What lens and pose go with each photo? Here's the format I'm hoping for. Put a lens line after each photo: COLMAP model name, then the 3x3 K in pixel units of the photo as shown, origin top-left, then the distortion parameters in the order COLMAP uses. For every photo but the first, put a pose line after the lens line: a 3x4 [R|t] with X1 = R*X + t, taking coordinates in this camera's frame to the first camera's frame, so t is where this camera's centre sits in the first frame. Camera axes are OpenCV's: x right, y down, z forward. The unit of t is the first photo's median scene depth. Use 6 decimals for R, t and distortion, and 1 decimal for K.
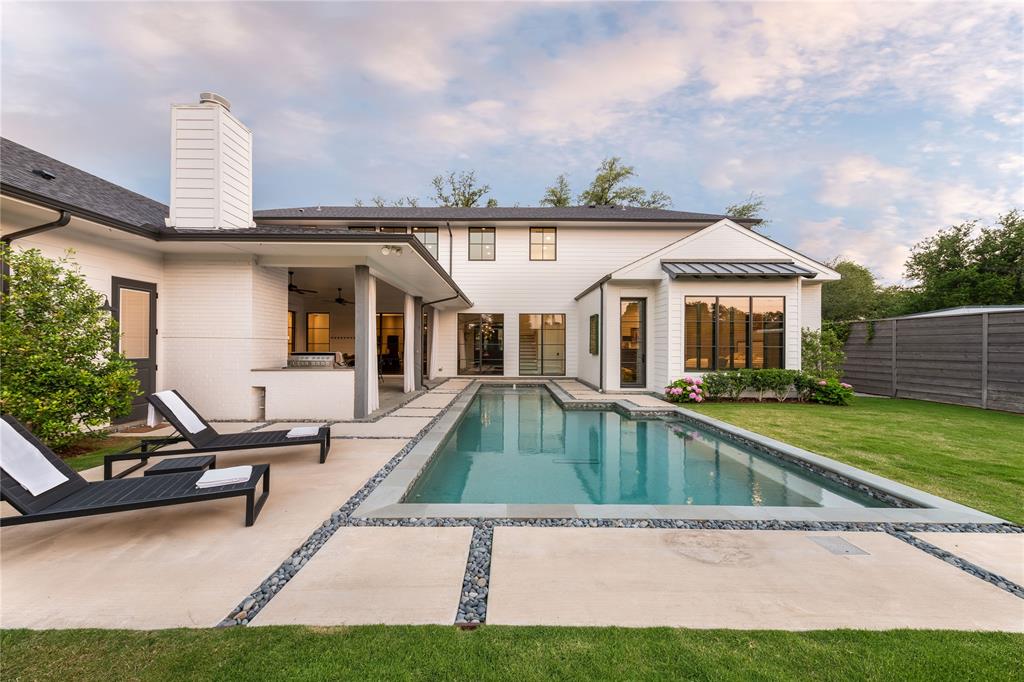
lens RADIAL K [[385.0, 0, 511.3], [0, 385.0, 344.9], [0, 0, 1]] dist [0.001732, 0.000042]
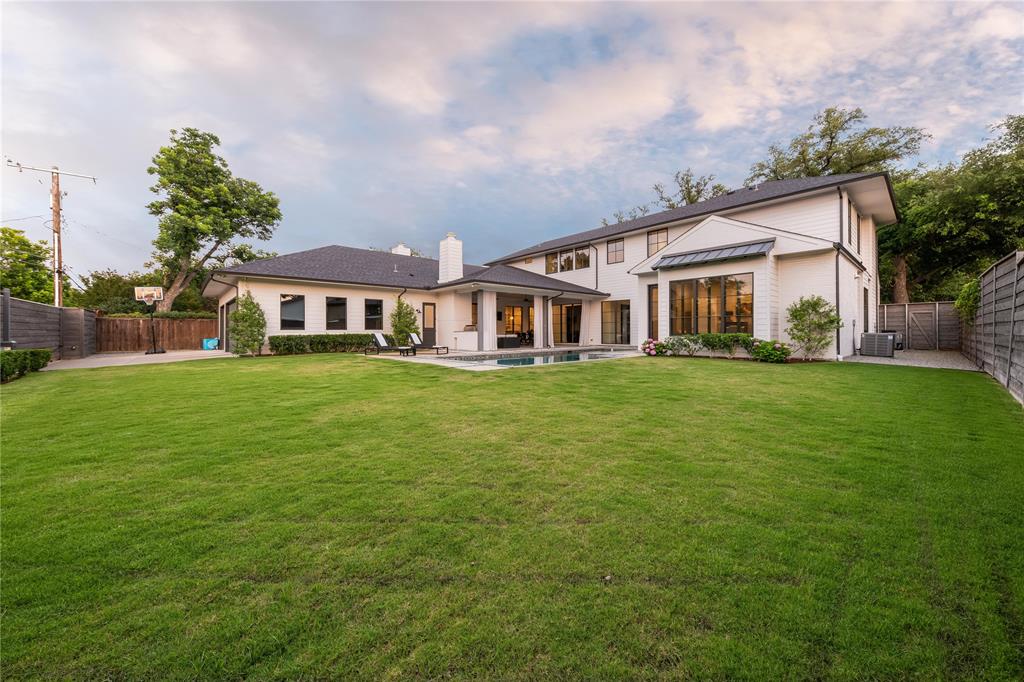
lens RADIAL K [[358.8, 0, 512.0], [0, 358.8, 335.1], [0, 0, 1]] dist [-0.001071, -0.000021]
pose [[0.647760, -0.002548, -0.761840, 0.866000], [0.010763, 0.999925, 0.005807, 0.043252], [0.761768, -0.011961, 0.647739, -0.185775]]
